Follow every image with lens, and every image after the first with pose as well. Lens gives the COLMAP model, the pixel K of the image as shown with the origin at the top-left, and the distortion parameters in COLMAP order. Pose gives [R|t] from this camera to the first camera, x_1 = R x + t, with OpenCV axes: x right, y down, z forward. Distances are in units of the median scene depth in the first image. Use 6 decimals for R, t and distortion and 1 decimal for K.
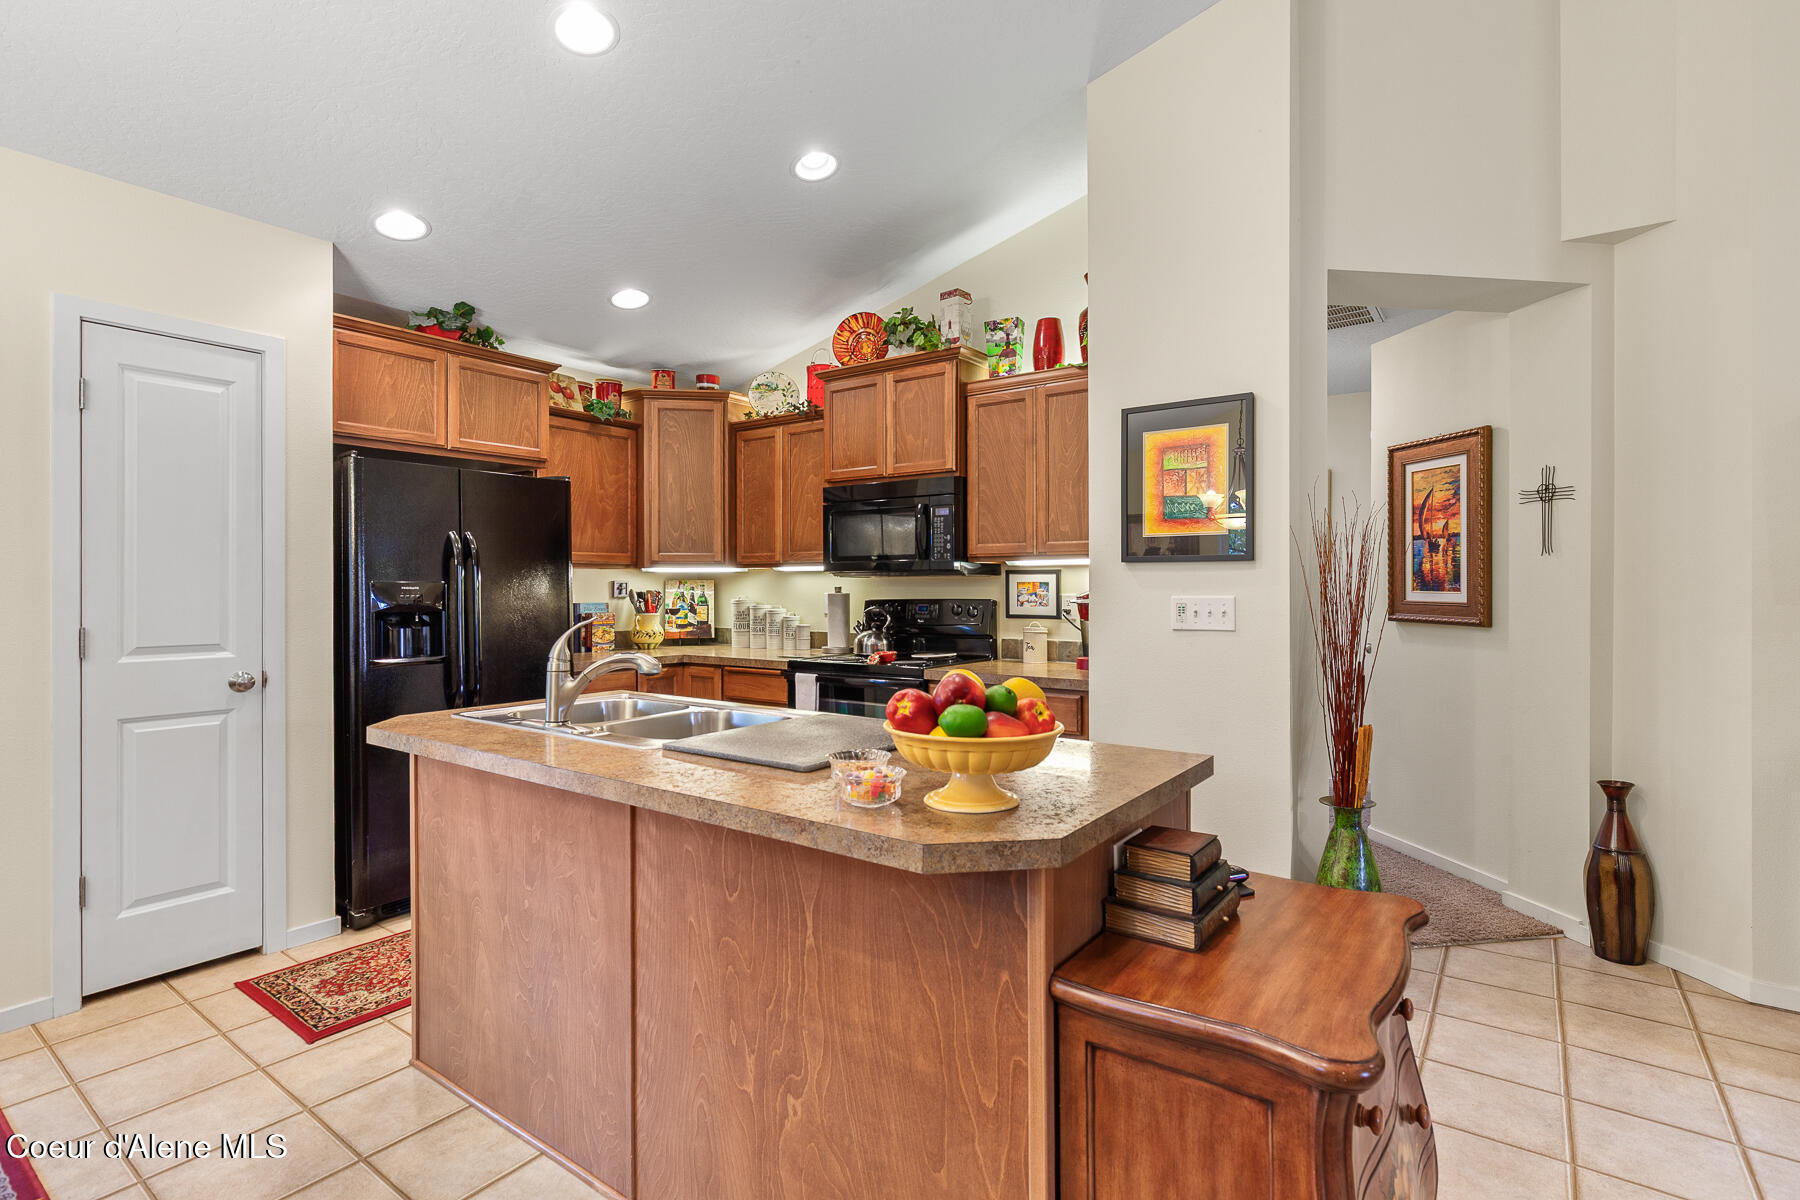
lens RADIAL K [[850.2, 0, 901.9], [0, 850.2, 593.9], [0, 0, 1]] dist [0.002084, 0.001354]
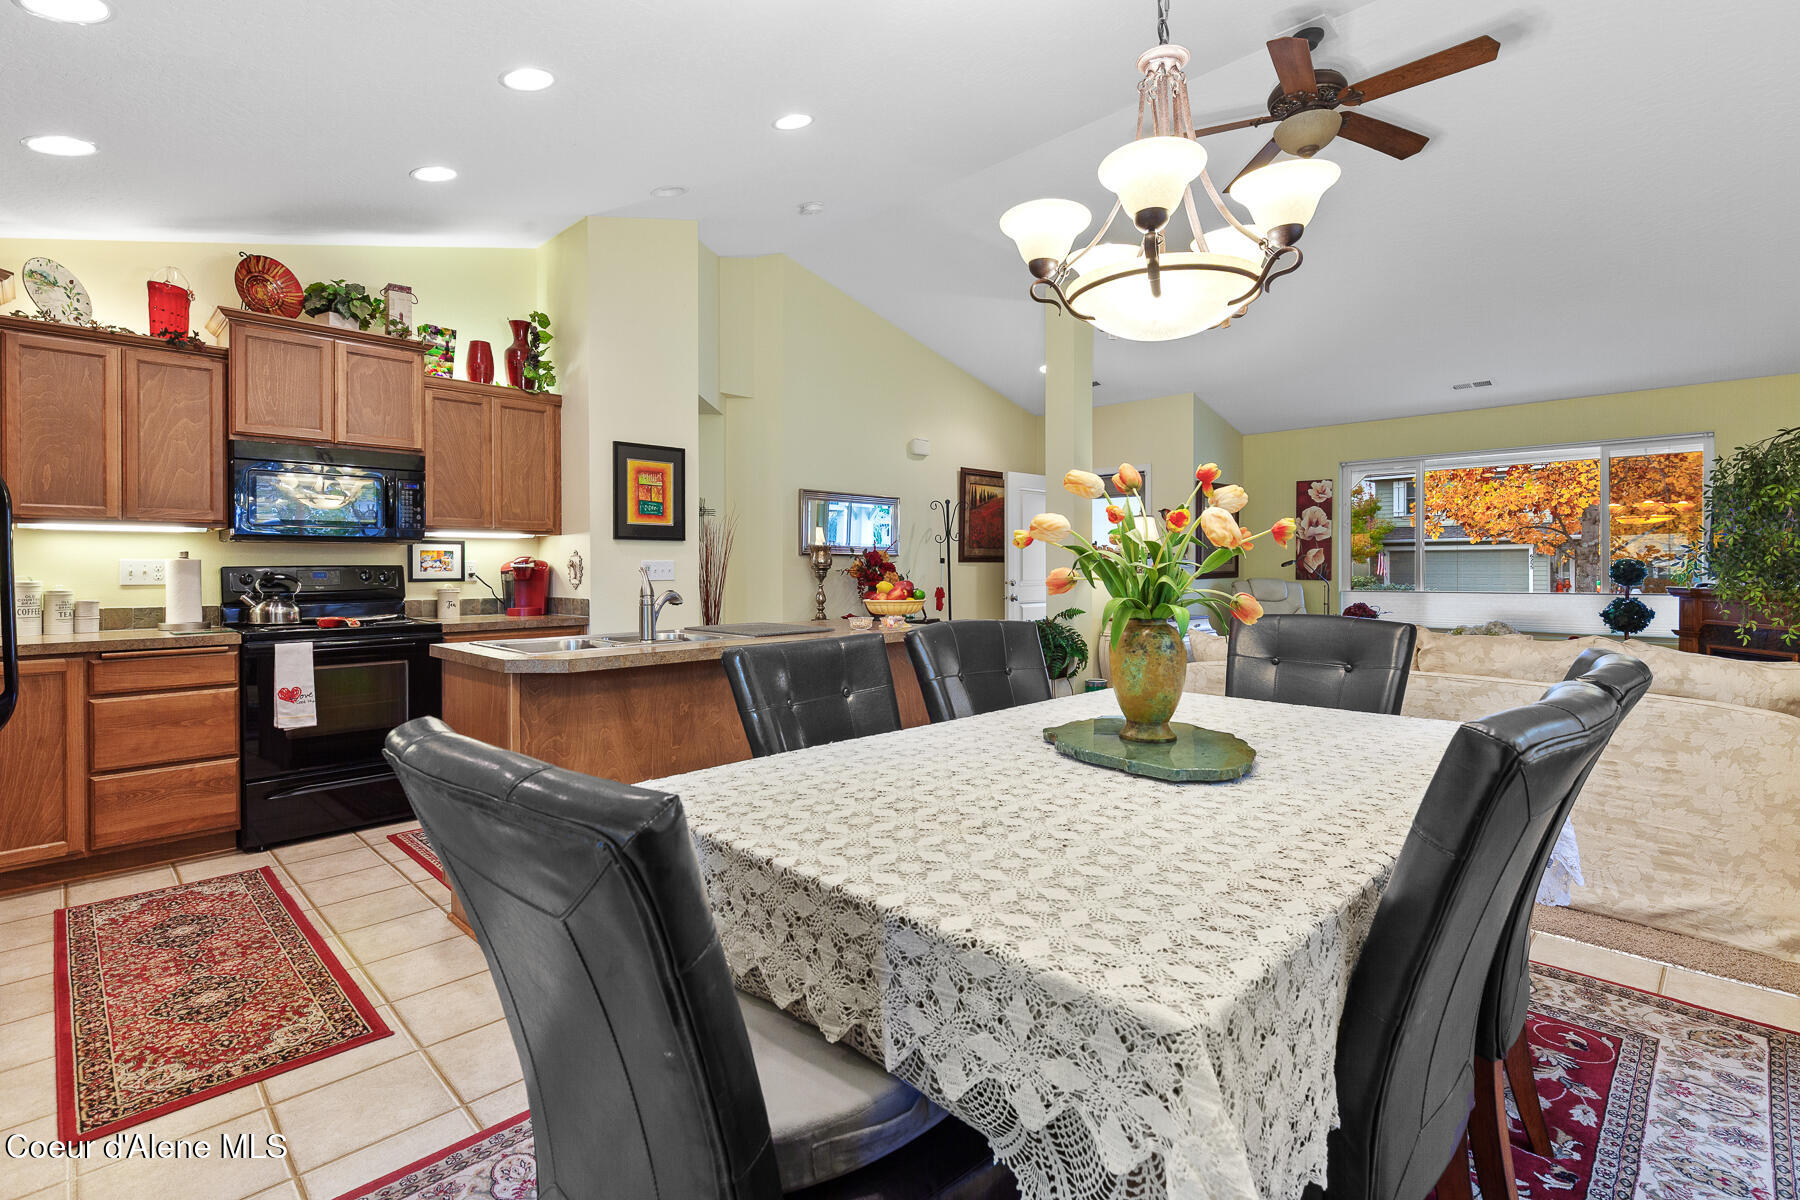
lens RADIAL K [[804.3, 0, 909.1], [0, 804.3, 570.1], [0, 0, 1]] dist [-0.002961, 0.000483]
pose [[0.156891, -0.001638, 0.987615, -0.913477], [0.009868, 0.999951, 0.000091, 0.020813], [-0.987567, 0.009732, 0.156900, 0.194009]]
